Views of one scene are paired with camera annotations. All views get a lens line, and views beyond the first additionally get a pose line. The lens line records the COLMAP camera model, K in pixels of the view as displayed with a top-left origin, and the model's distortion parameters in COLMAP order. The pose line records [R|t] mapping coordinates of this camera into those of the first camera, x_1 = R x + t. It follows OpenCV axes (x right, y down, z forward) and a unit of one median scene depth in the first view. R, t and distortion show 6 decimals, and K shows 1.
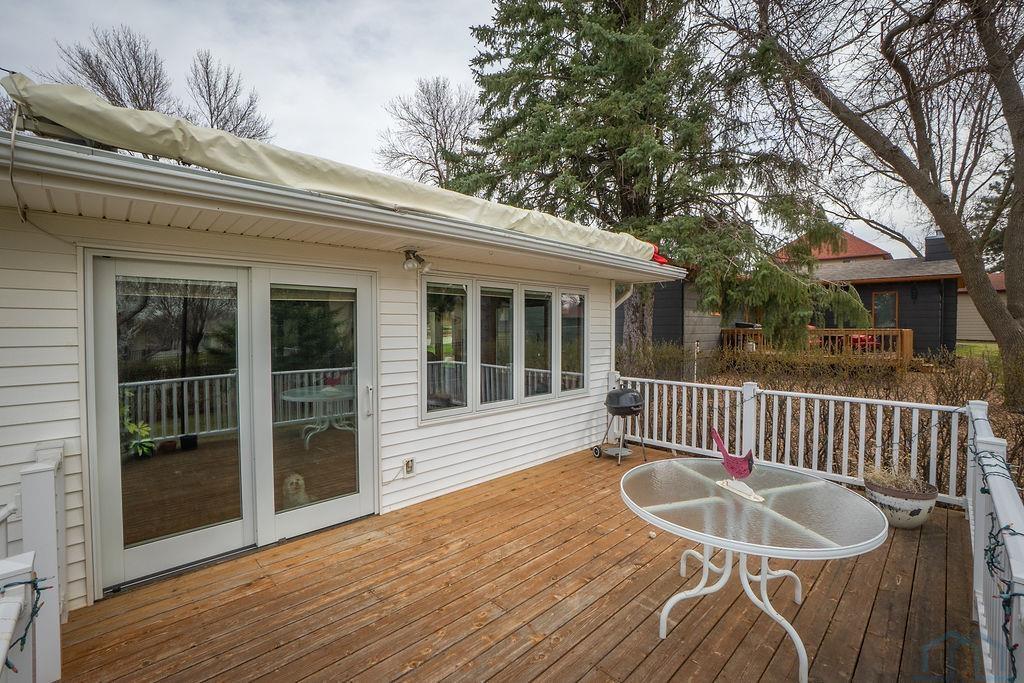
lens RADIAL K [[459.8, 0, 512.0], [0, 459.8, 341.5], [0, 0, 1]] dist [-0.050803, 0.000484]
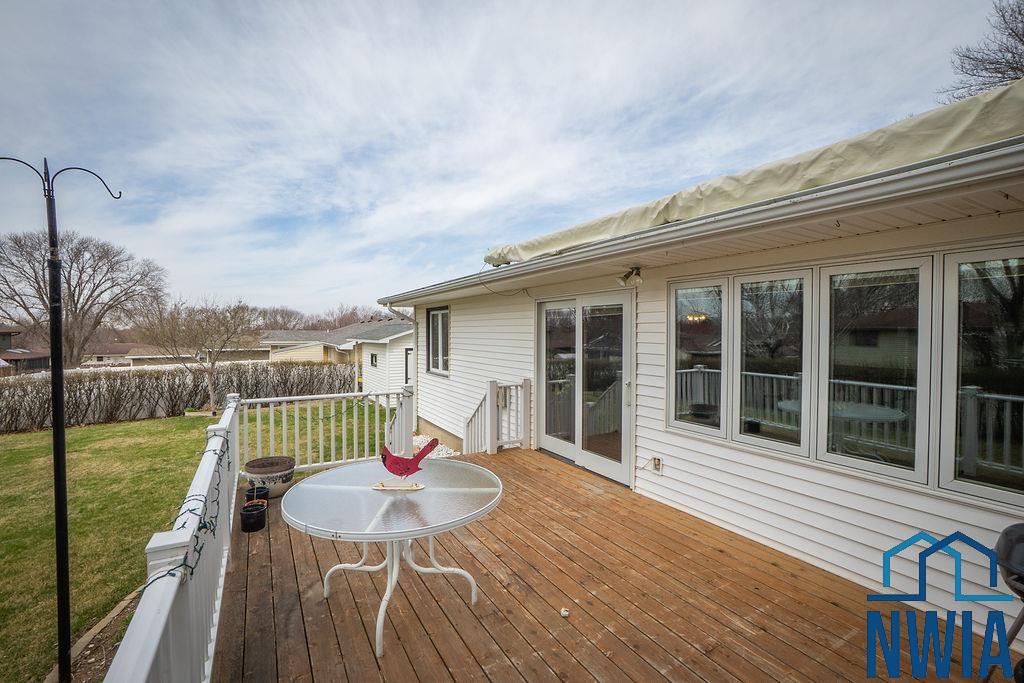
lens RADIAL K [[470.8, 0, 499.8], [0, 470.8, 340.1], [0, 0, 1]] dist [-0.054000, 0.013582]
pose [[-0.302291, 0.018931, -0.953028, 1.004136], [-0.030711, 0.999090, 0.029587, -0.041882], [0.952721, 0.038212, -0.301435, 1.047512]]
